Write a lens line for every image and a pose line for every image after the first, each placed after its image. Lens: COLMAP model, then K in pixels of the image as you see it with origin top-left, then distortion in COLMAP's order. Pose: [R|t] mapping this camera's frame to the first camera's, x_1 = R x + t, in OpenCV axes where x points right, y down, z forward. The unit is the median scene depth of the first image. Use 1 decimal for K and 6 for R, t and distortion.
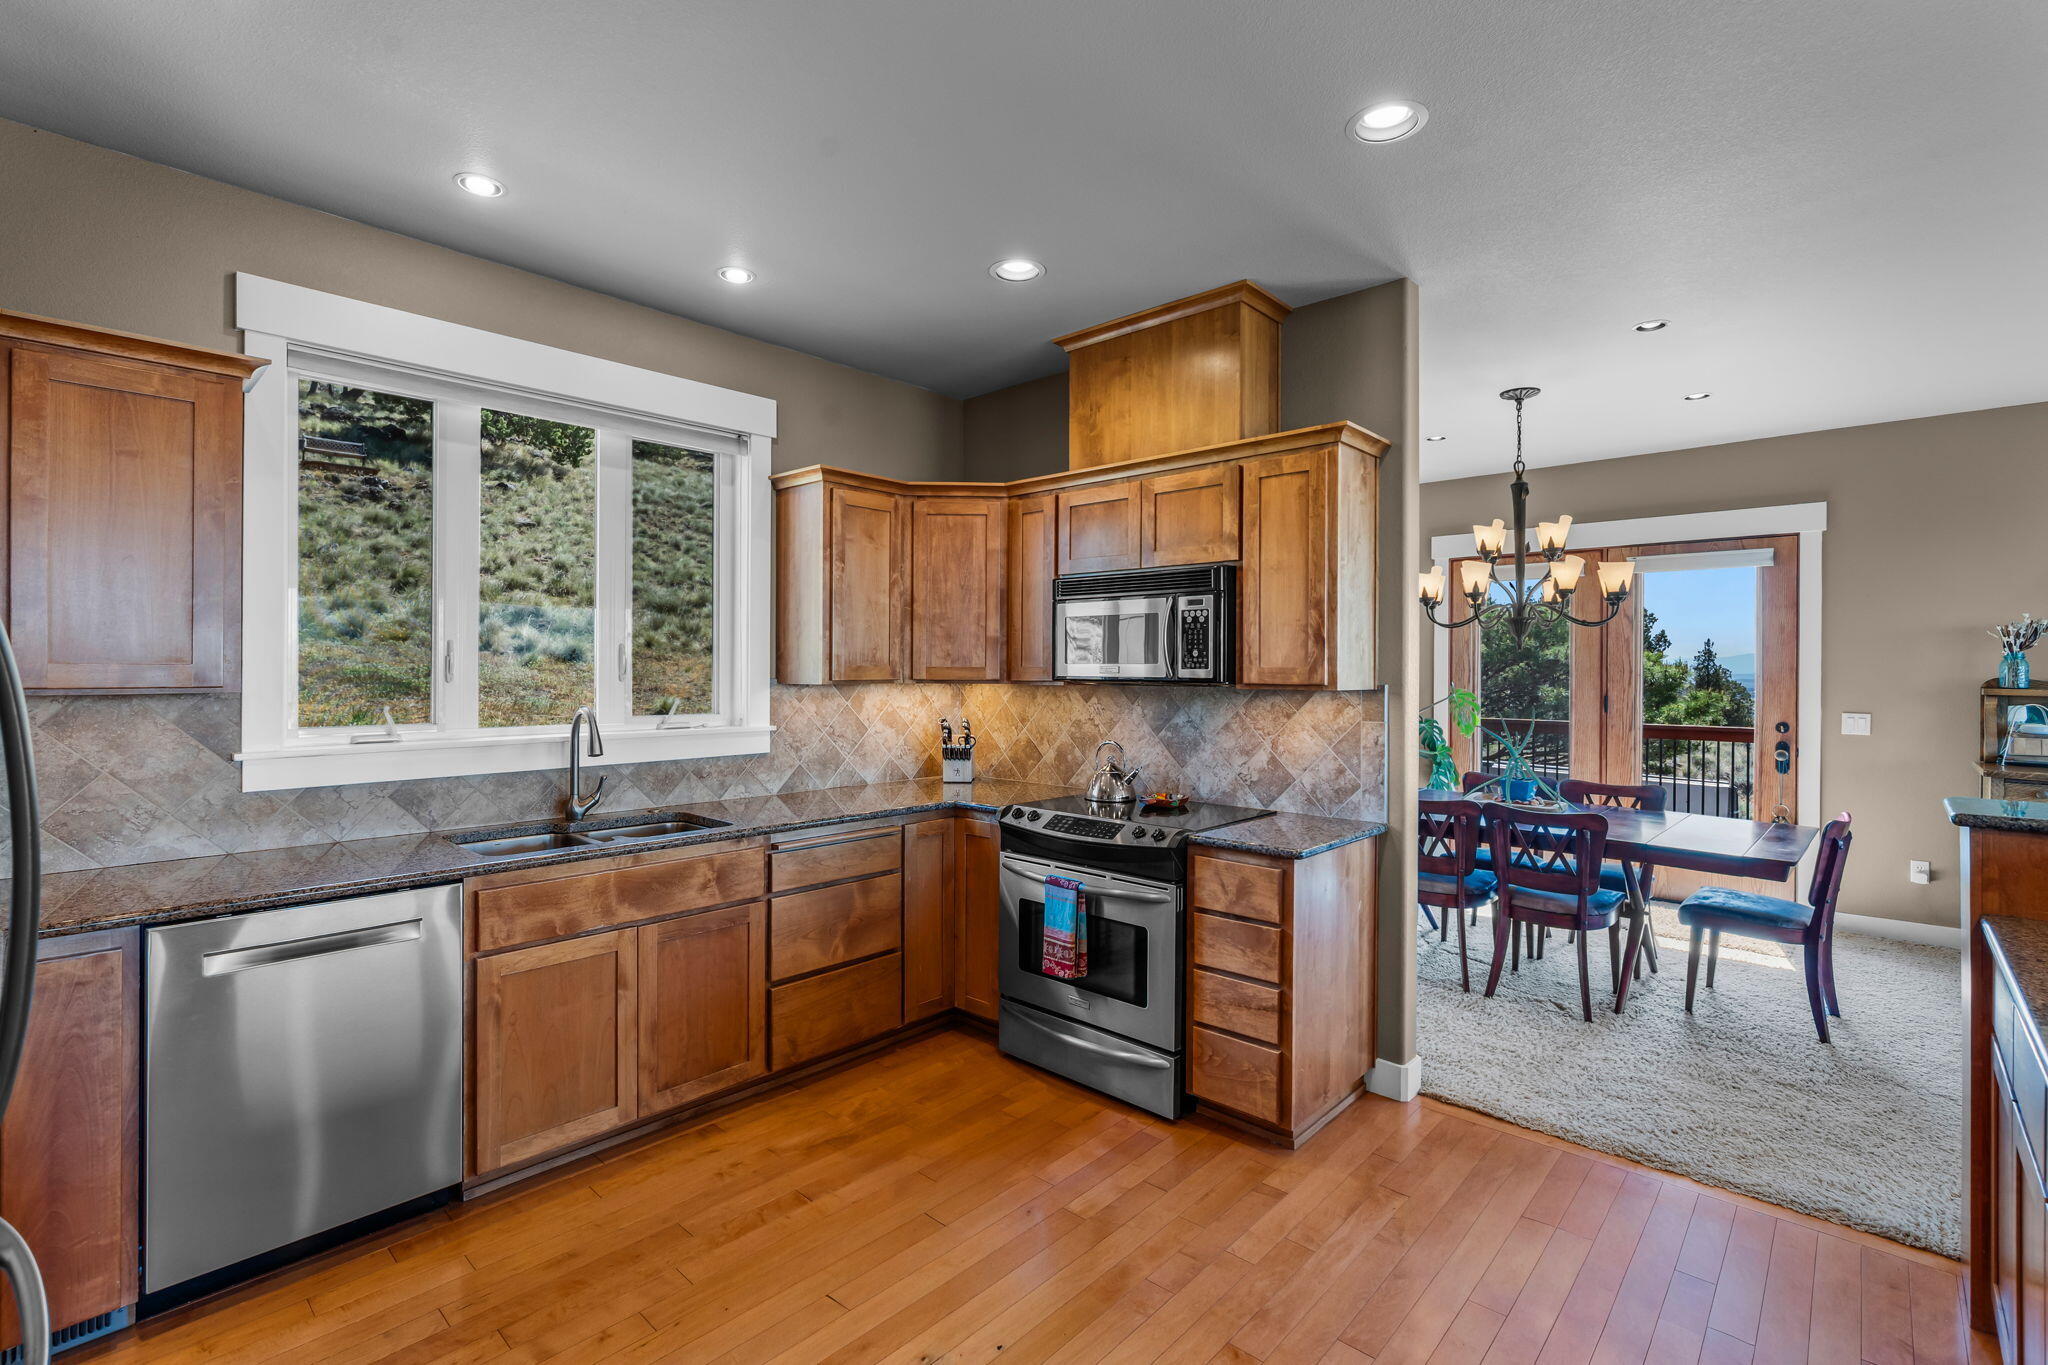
lens RADIAL K [[937.2, 0, 1024.0], [0, 937.2, 682.5], [0, 0, 1]] dist [-0.002601, -0.000757]
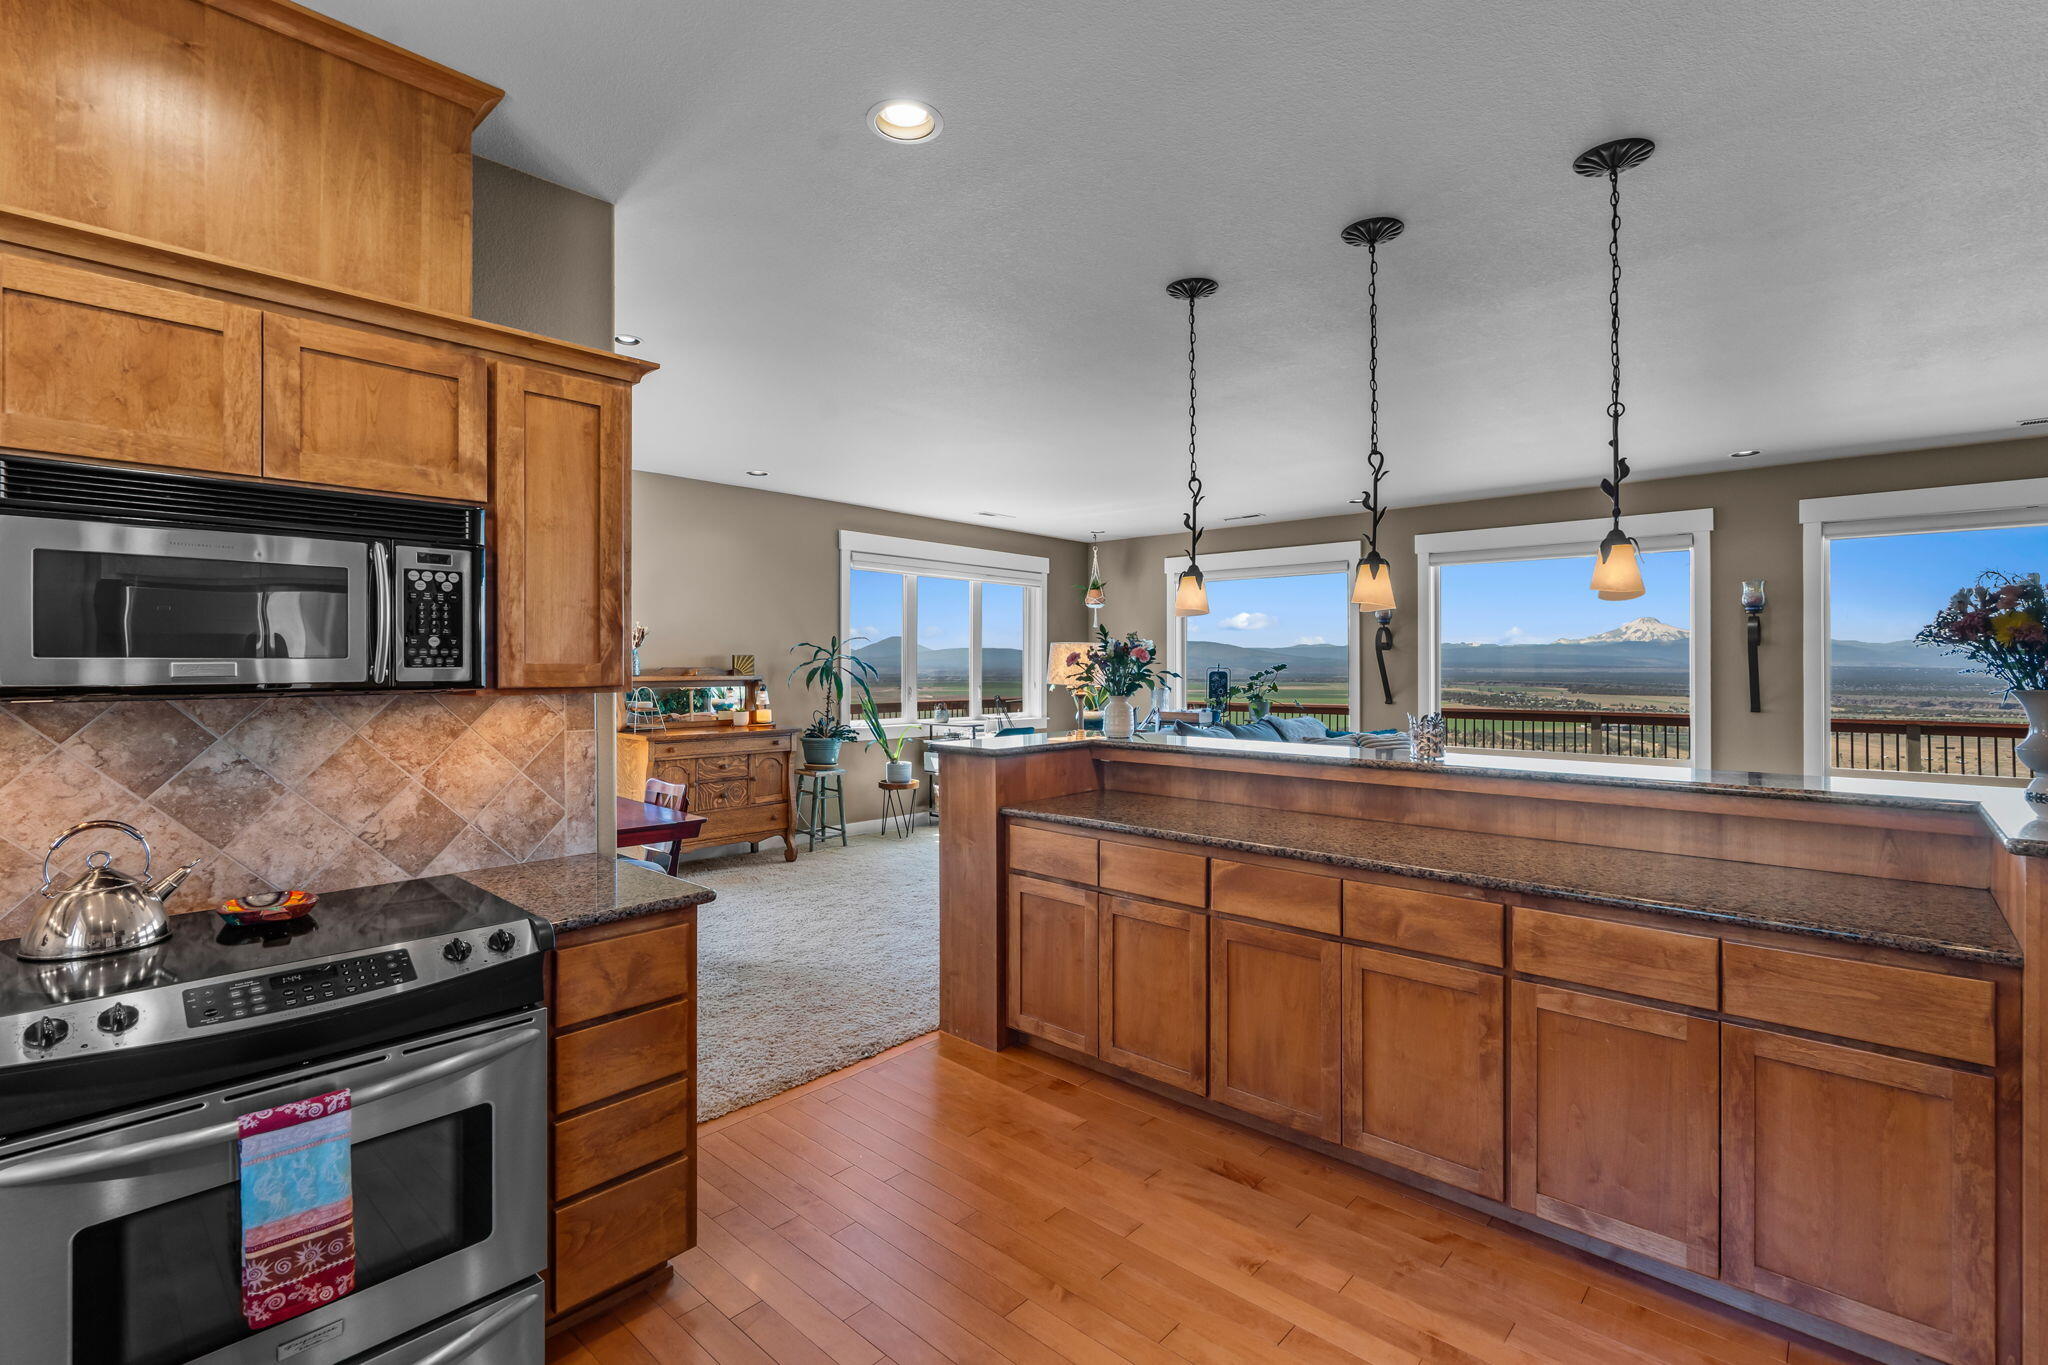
lens RADIAL K [[933.3, 0, 1019.6], [0, 933.3, 669.4], [0, 0, 1]] dist [-0.003570, 0.000057]
pose [[-0.002444, -0.012222, 0.999922, -0.403329], [0.015188, 0.999810, 0.012257, -0.013628], [-0.999882, 0.015217, -0.002258, 0.580331]]
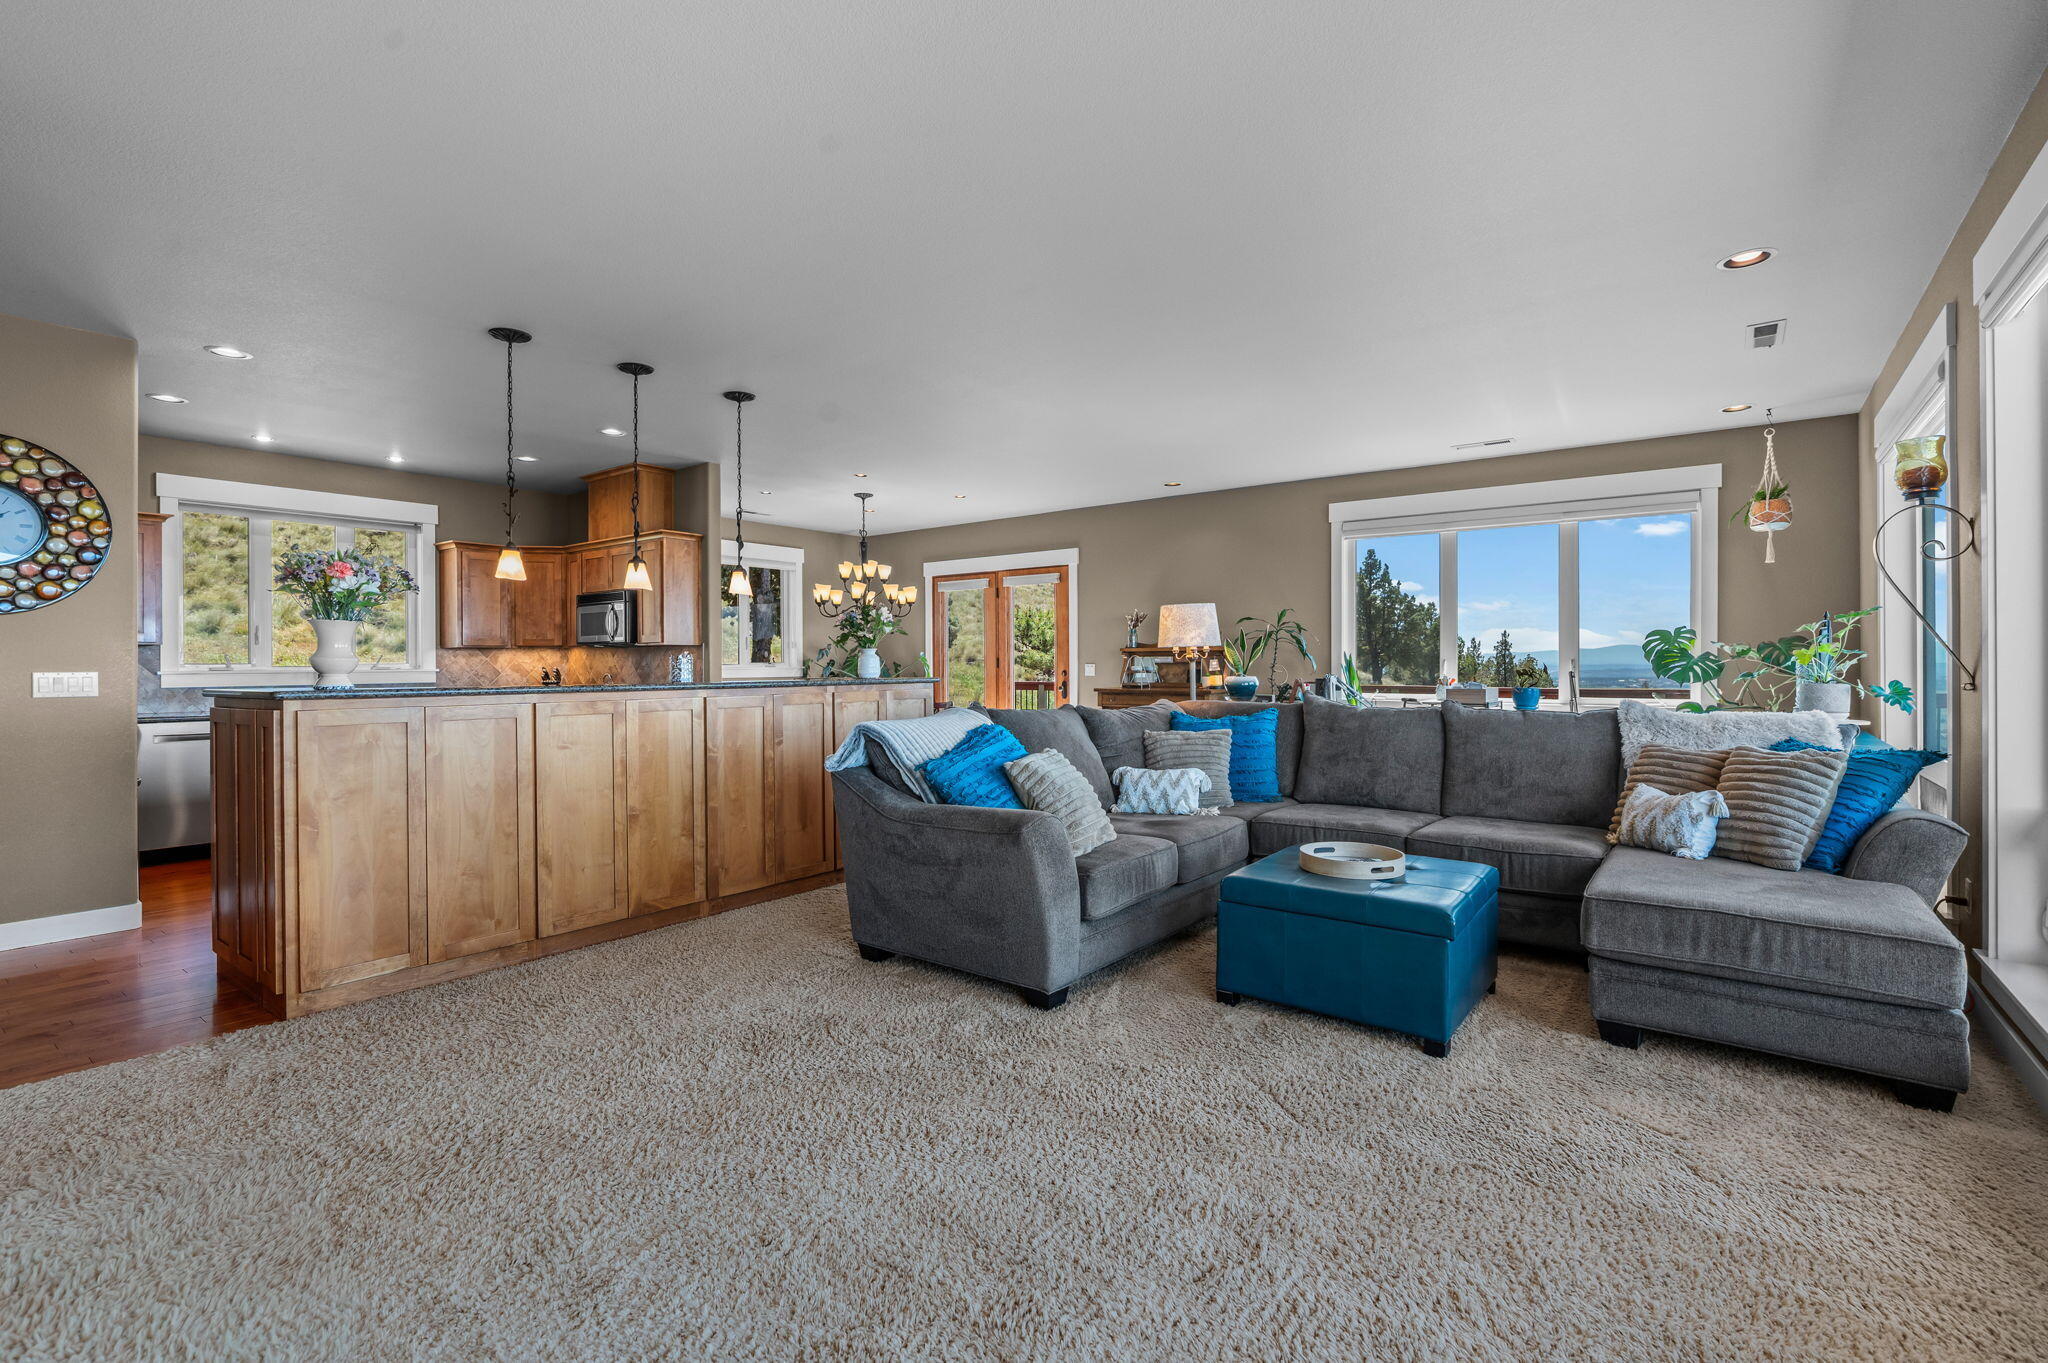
lens RADIAL K [[933.3, 0, 1019.6], [0, 933.3, 668.4], [0, 0, 1]] dist [-0.003570, 0.000057]
pose [[0.995563, -0.010580, 0.093502, 0.861783], [0.011666, 0.999871, -0.011081, 0.090289], [-0.093373, 0.012123, 0.995557, -1.202362]]
